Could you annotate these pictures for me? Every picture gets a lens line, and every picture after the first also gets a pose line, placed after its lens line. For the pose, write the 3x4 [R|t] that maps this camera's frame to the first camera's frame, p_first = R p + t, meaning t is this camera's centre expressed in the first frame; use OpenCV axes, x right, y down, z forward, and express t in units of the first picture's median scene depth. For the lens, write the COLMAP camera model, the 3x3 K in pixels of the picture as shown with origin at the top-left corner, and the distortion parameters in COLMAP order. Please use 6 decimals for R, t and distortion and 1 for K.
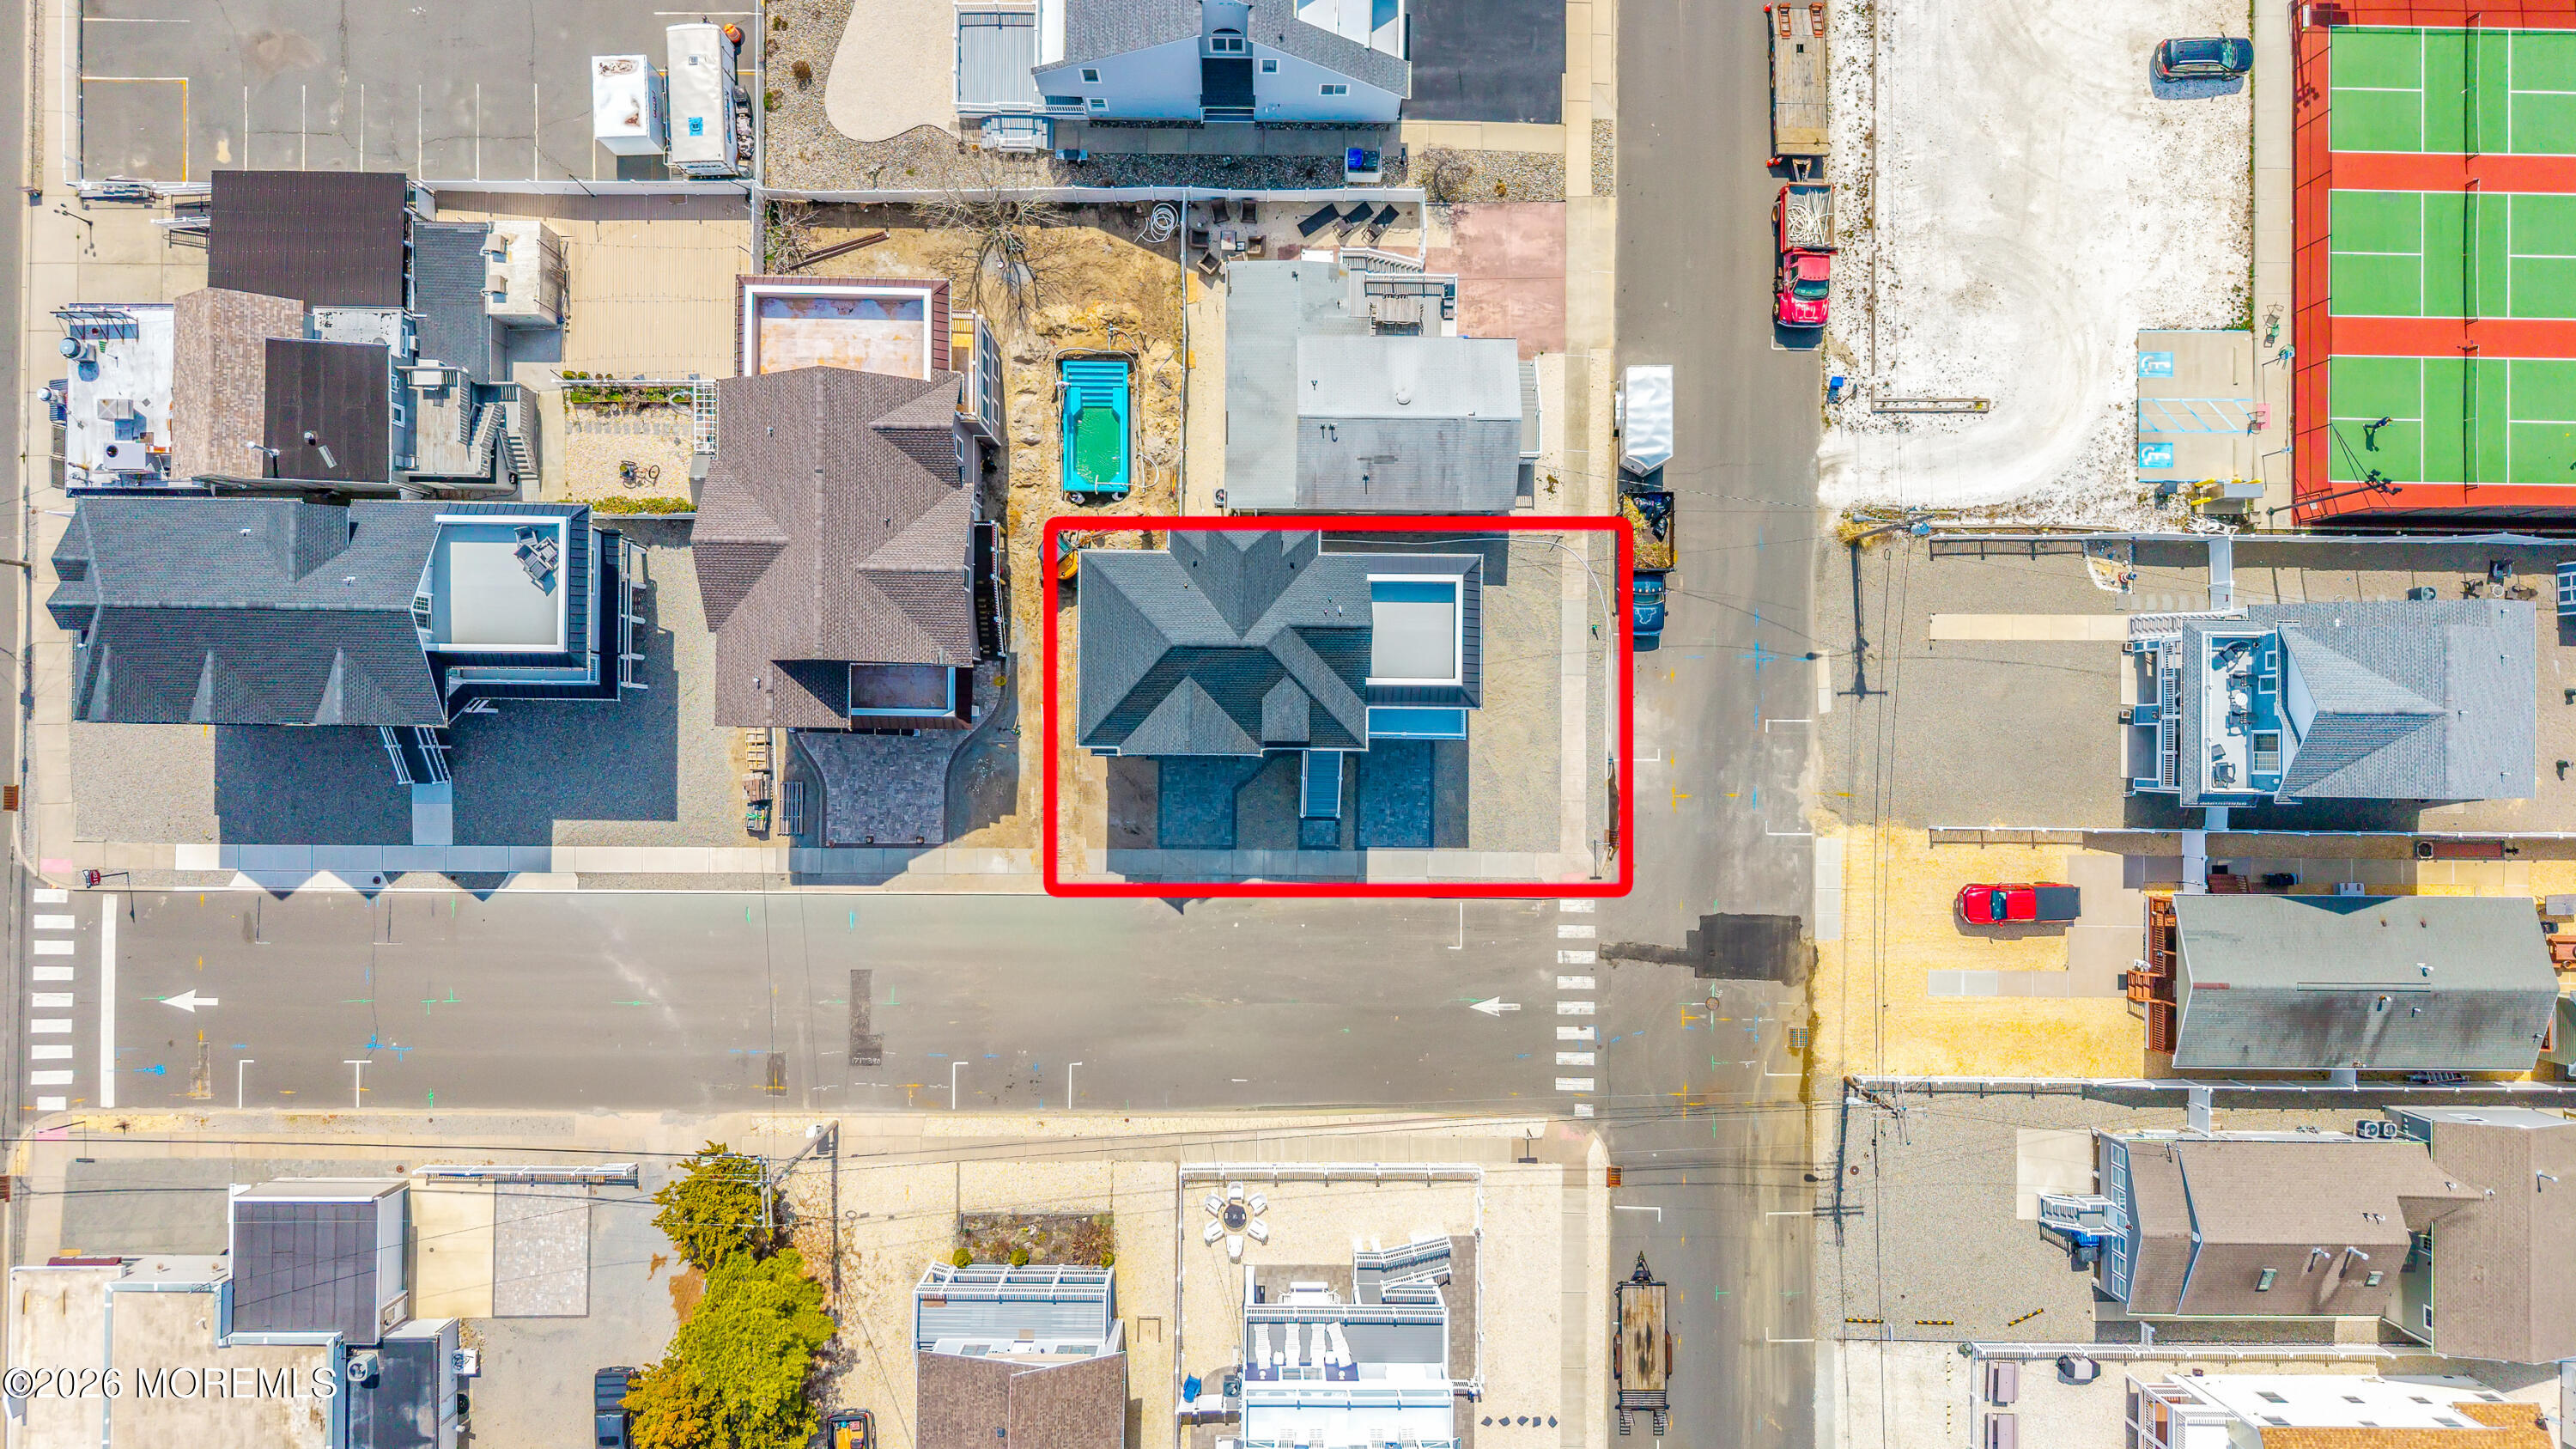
lens RADIAL K [[1704.7, 0, 1288.0], [0, 1704.7, 724.5], [0, 0, 1]] dist [0.032703, -0.038404]
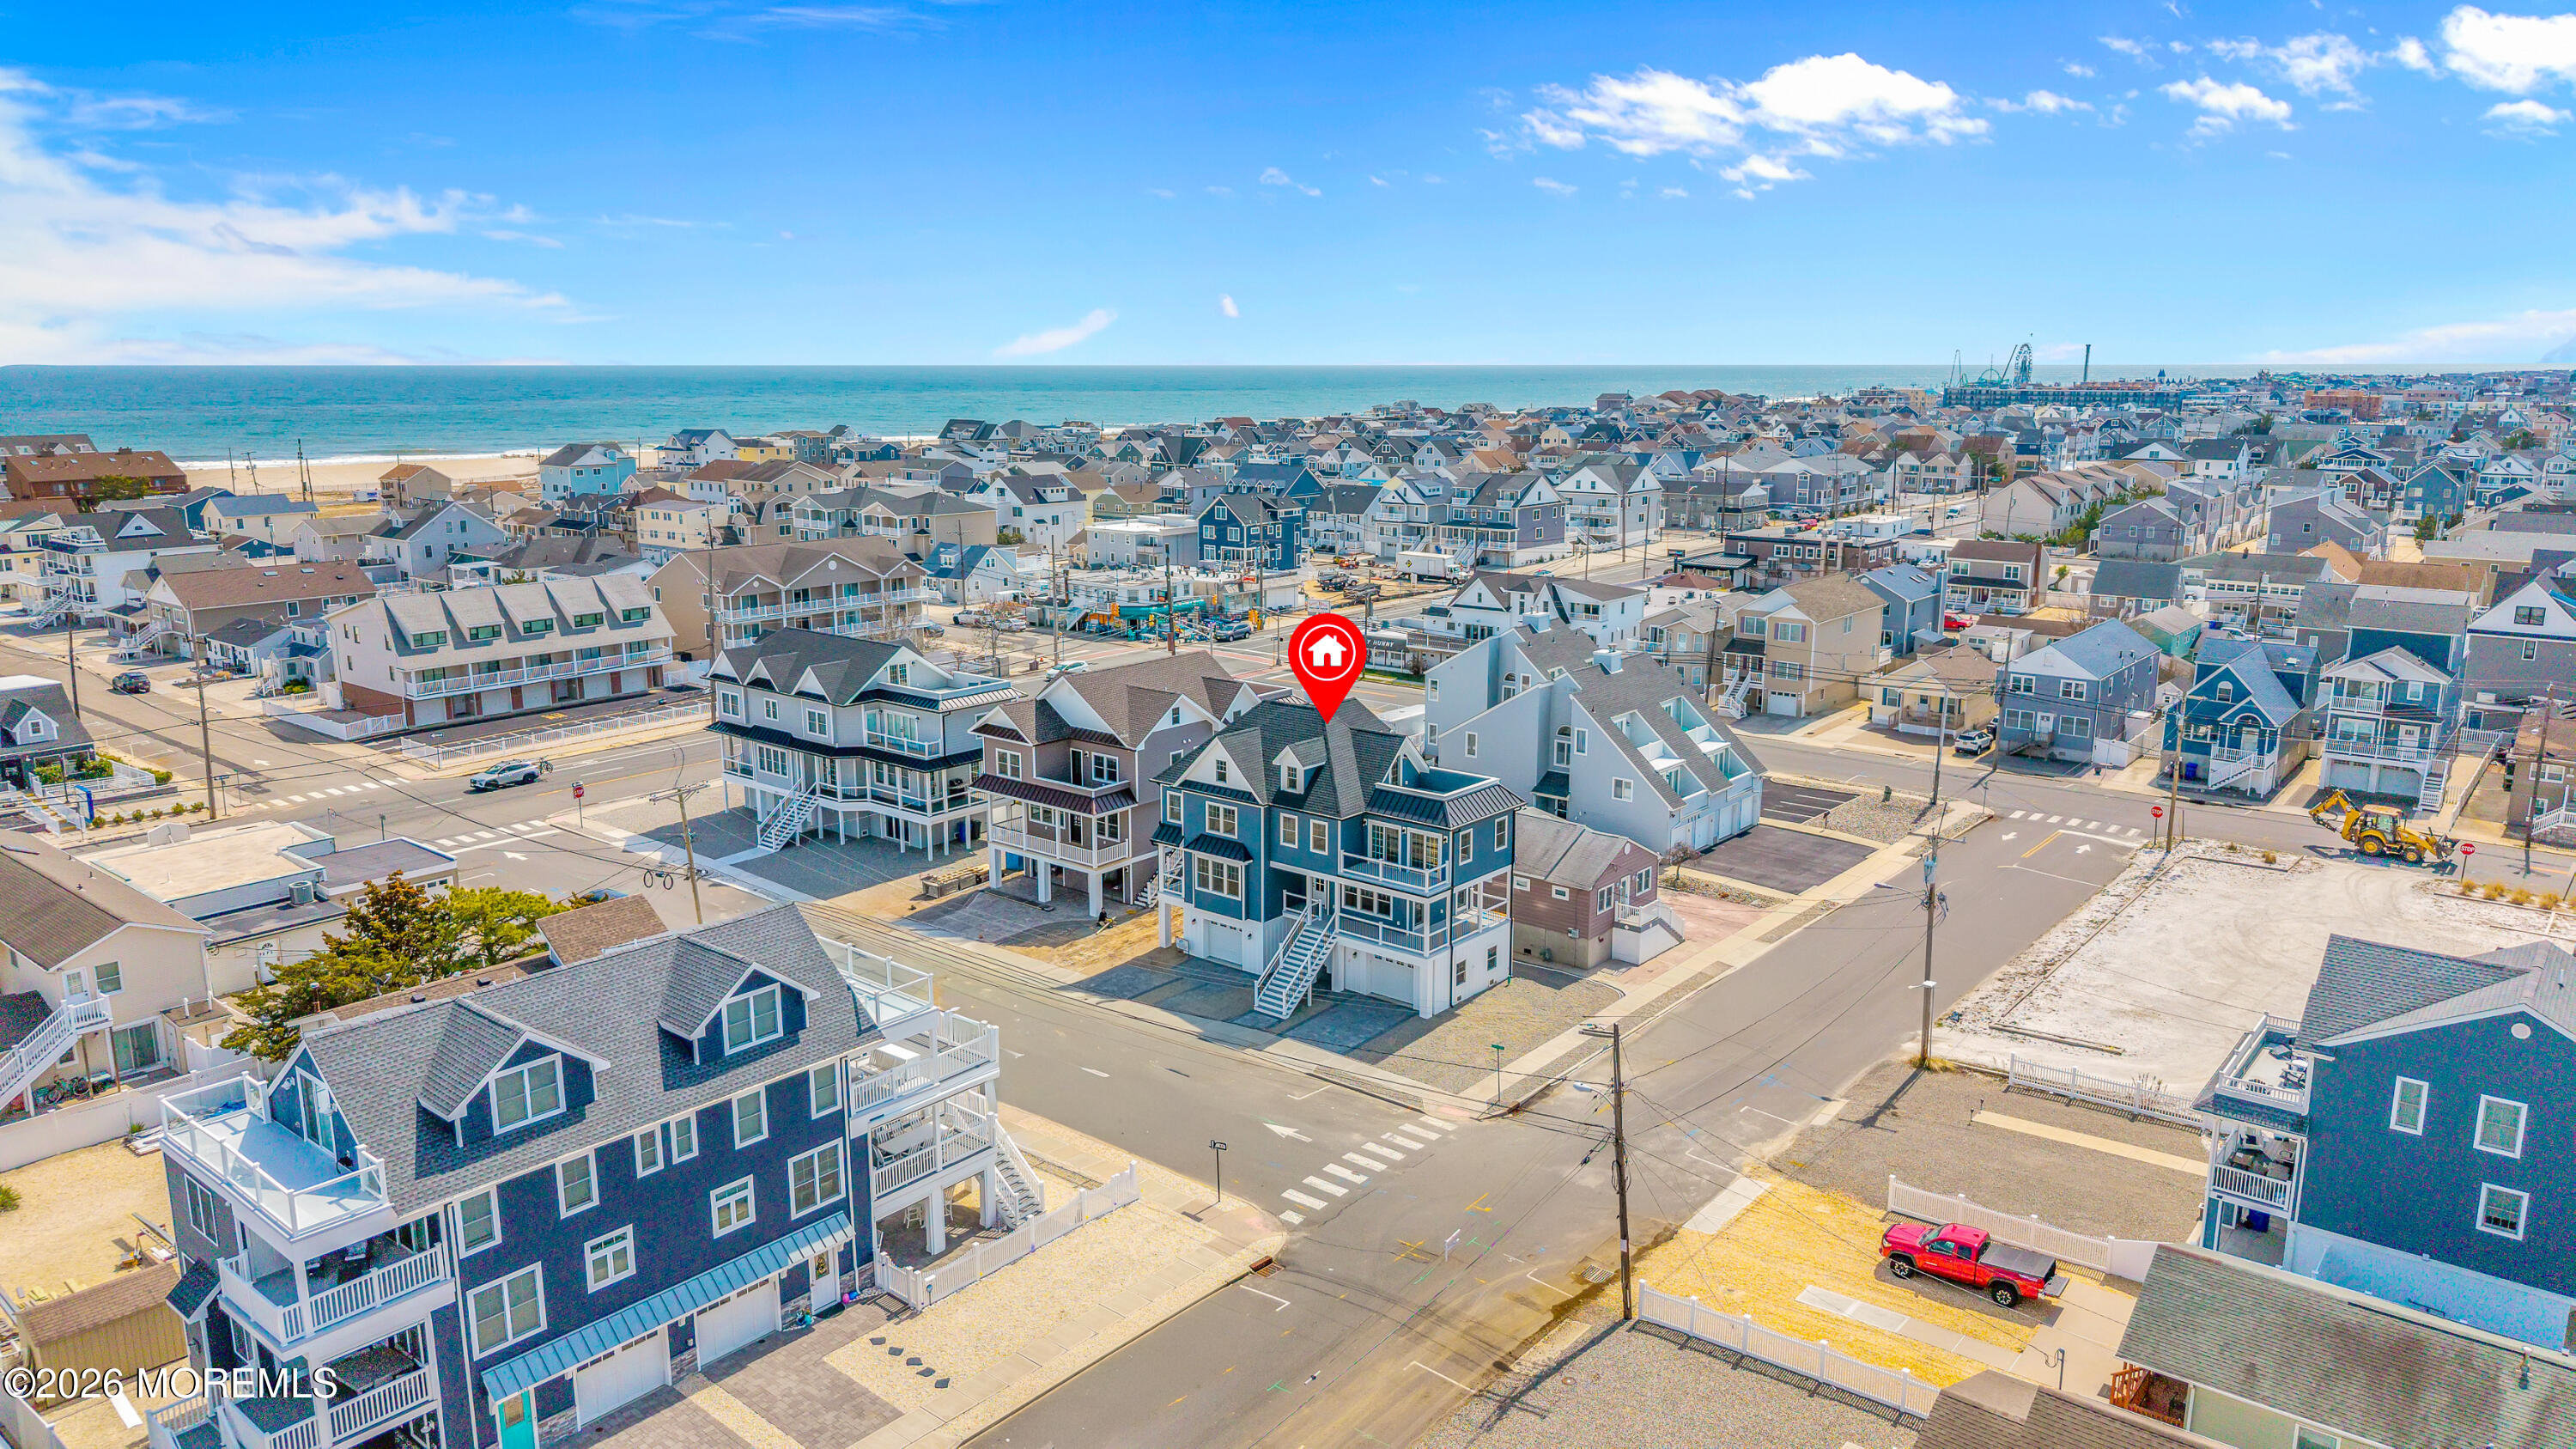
lens RADIAL K [[1704.7, 0, 1288.0], [0, 1704.7, 724.5], [0, 0, 1]] dist [0.032703, -0.038404]
pose [[0.778588, 0.110602, -0.617711, 0.612143], [-0.626845, 0.183239, -0.757291, 0.755827], [0.029430, 0.976827, 0.211998, 0.630585]]
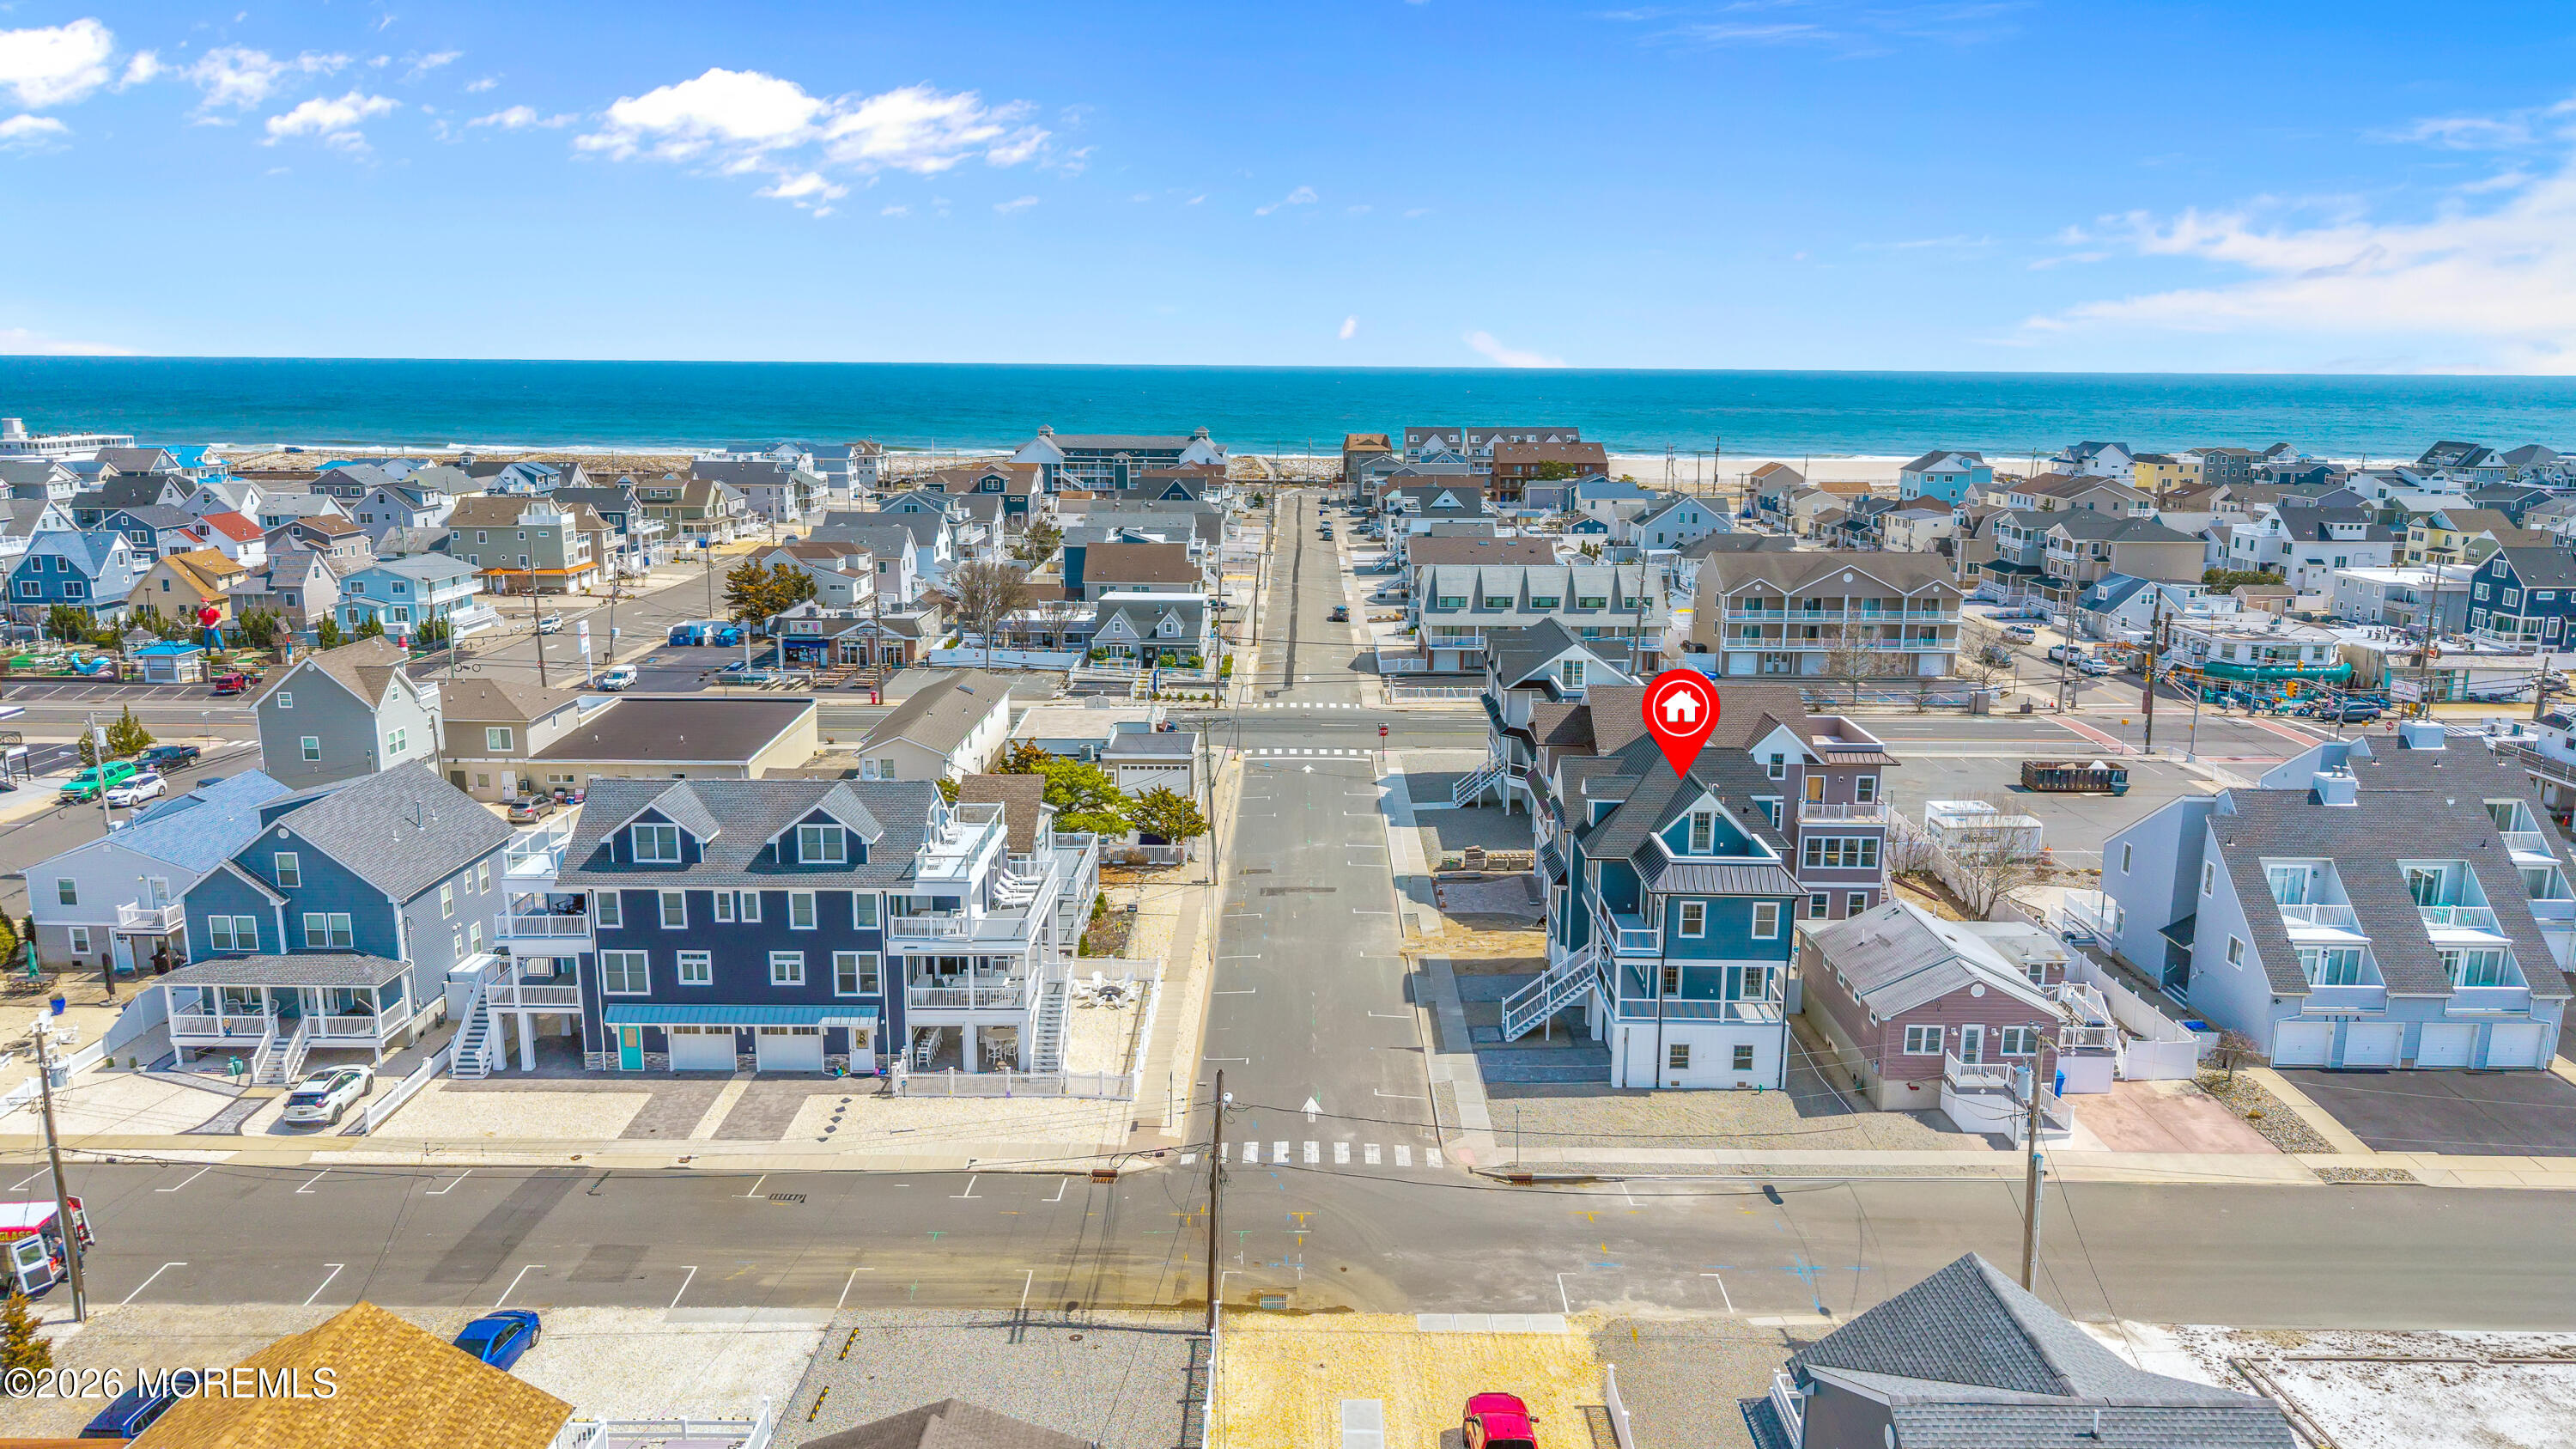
lens RADIAL K [[1704.7, 0, 1288.0], [0, 1704.7, 724.5], [0, 0, 1]] dist [0.032703, -0.038404]
pose [[0.004030, 0.185692, -0.982600, 0.940903], [-0.999843, 0.017700, -0.000756, 0.174599], [0.017252, 0.982449, 0.185734, 0.644405]]
